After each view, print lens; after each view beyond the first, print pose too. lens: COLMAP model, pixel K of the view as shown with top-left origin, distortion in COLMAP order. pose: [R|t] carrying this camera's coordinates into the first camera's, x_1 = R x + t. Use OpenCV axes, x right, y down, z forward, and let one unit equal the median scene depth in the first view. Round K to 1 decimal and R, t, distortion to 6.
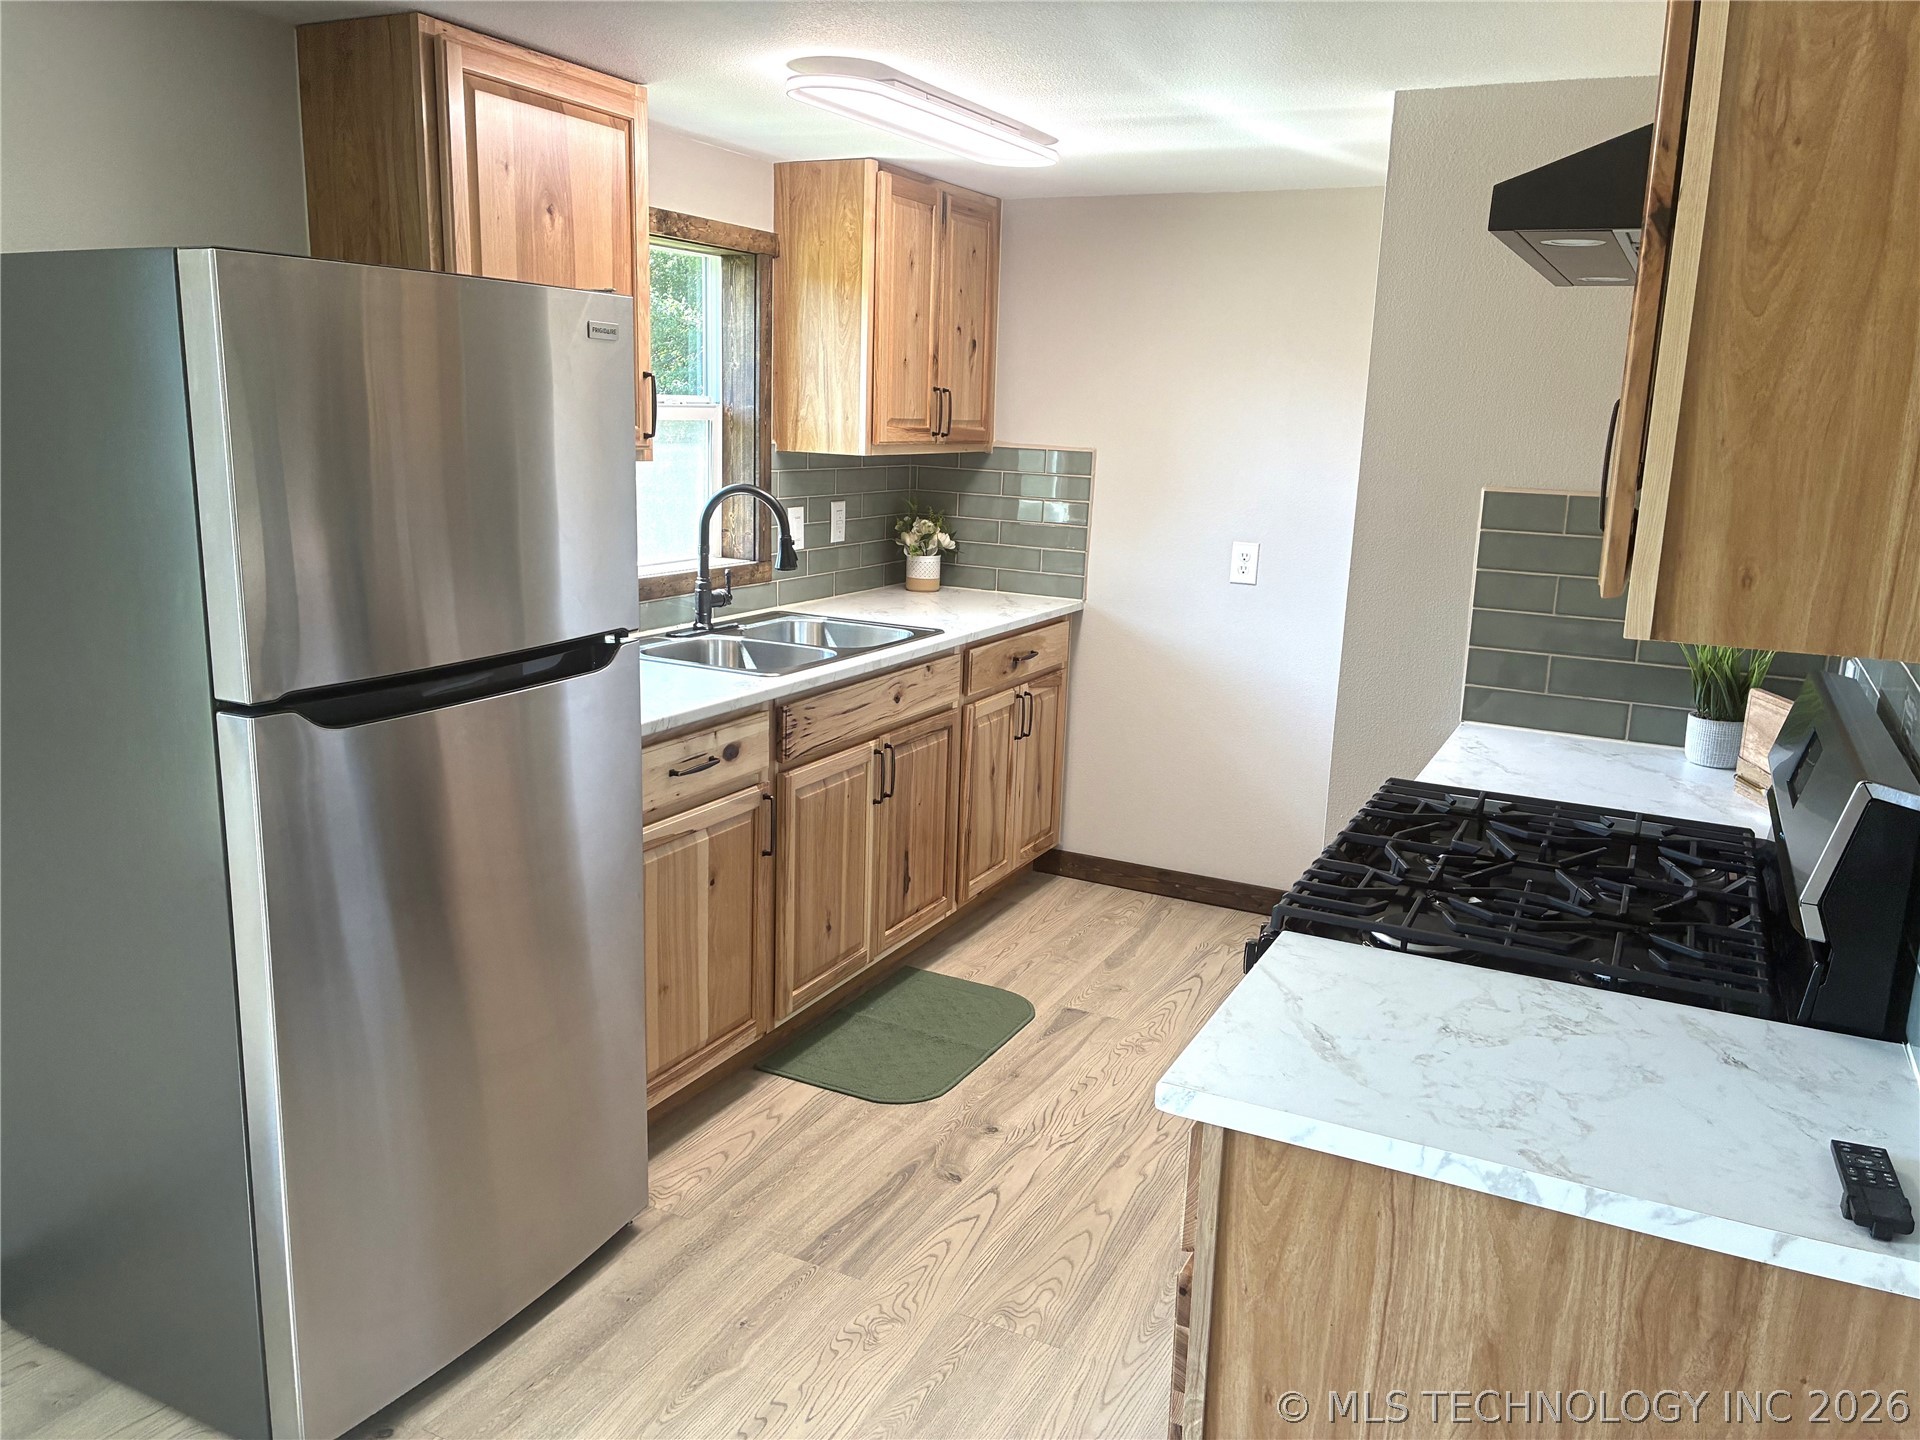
lens RADIAL K [[1460.7, 0, 965.0], [0, 1460.7, 728.9], [0, 0, 1]] dist [0.055401, -0.059137]
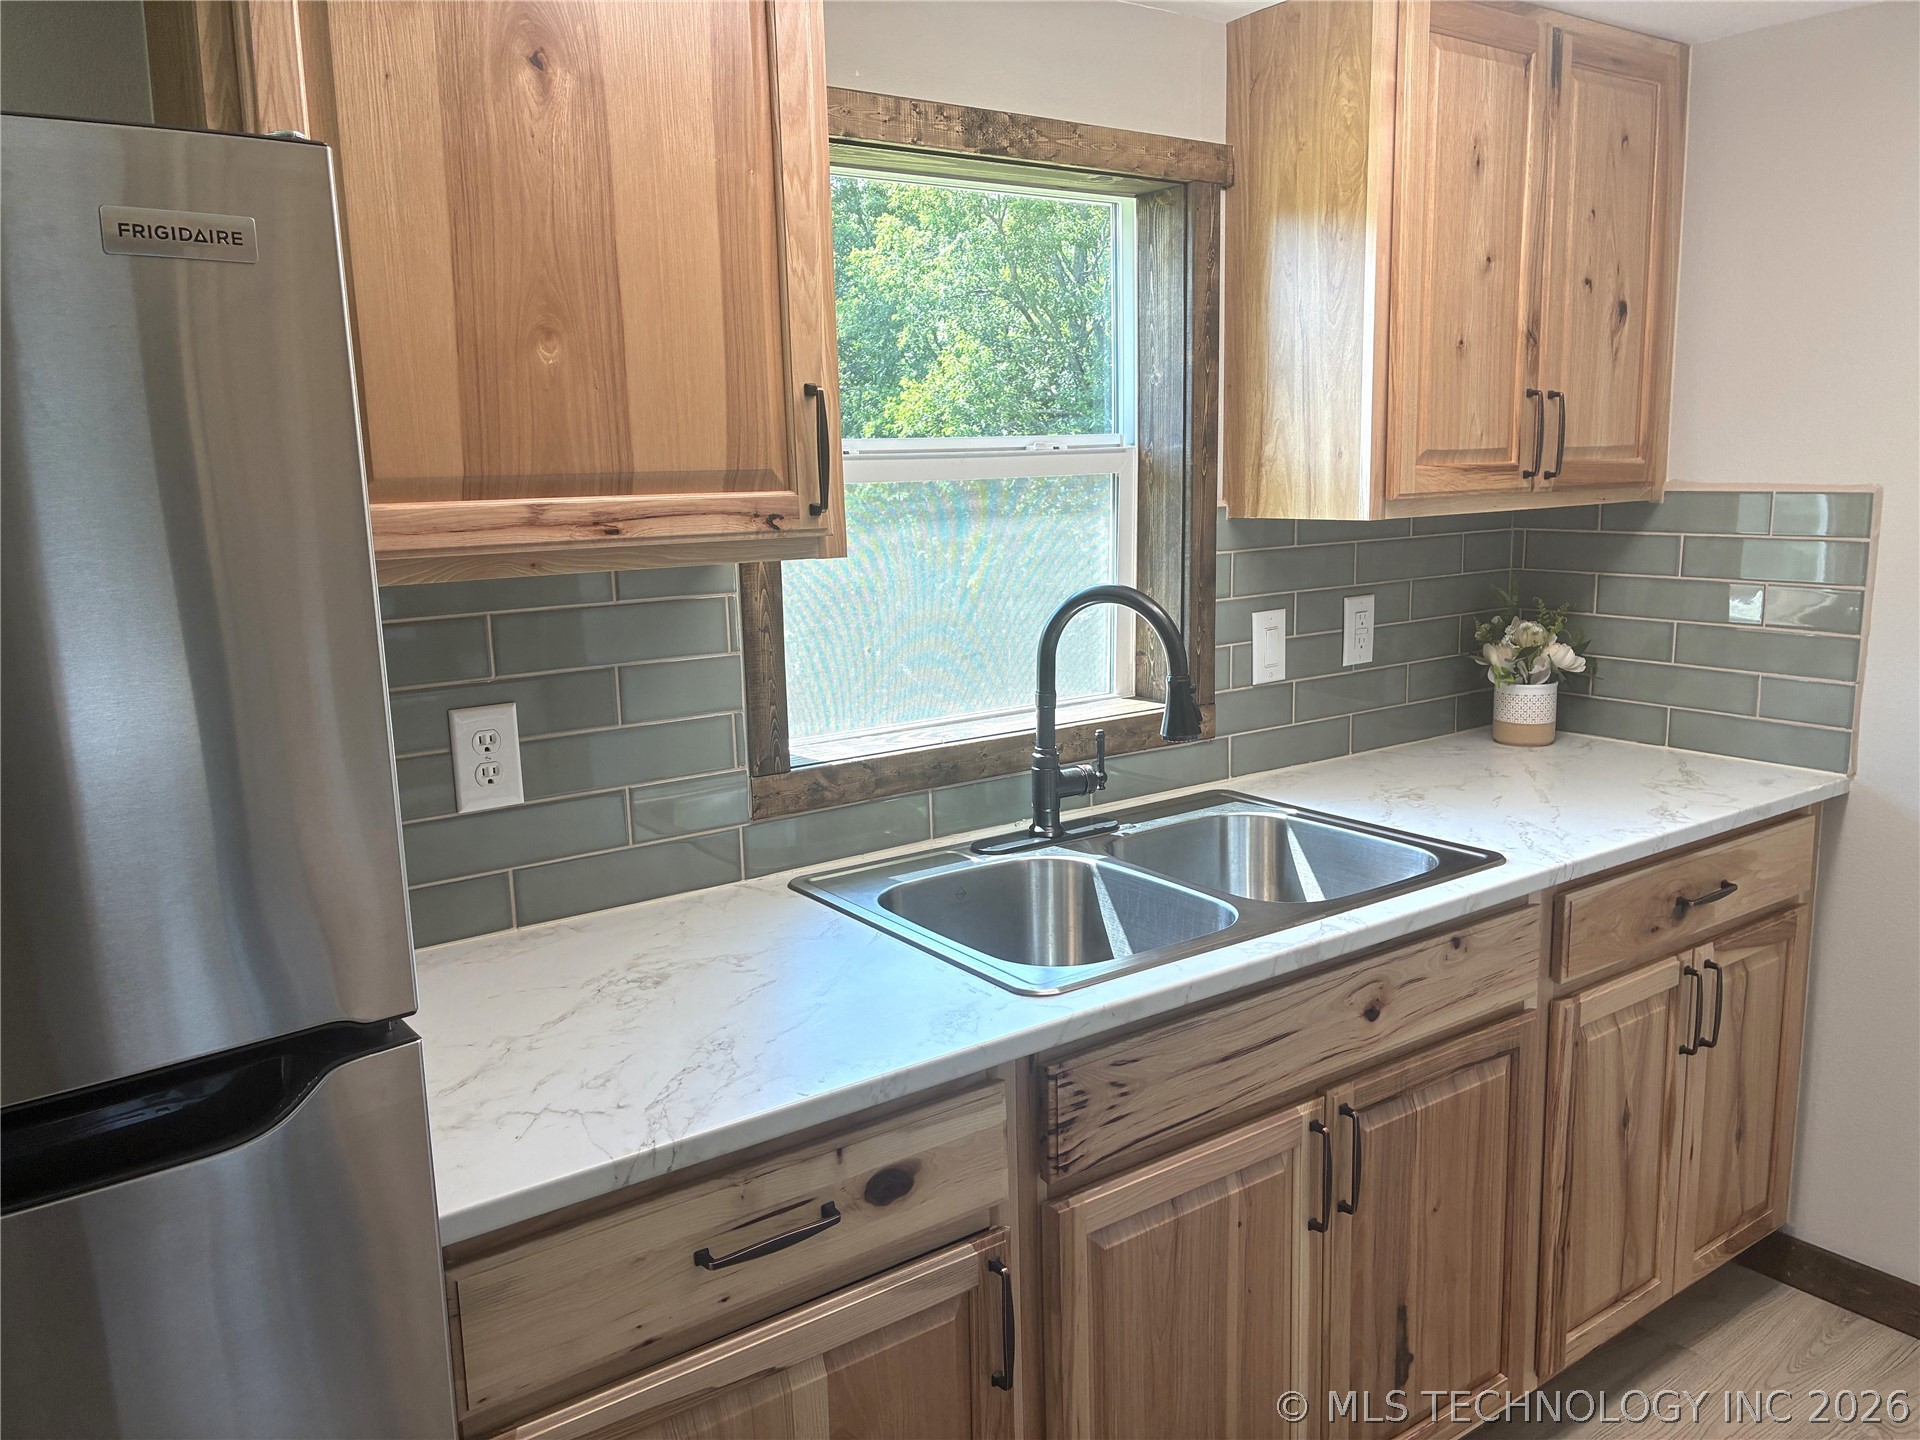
lens RADIAL K [[1460.7, 0, 970.6], [0, 1460.7, 711.8], [0, 0, 1]] dist [0.055401, -0.059137]
pose [[0.886615, 0.025259, -0.461818, 0.054138], [-0.048125, 0.998126, -0.037800, -0.088163], [0.459997, 0.055739, 0.886169, 0.453089]]
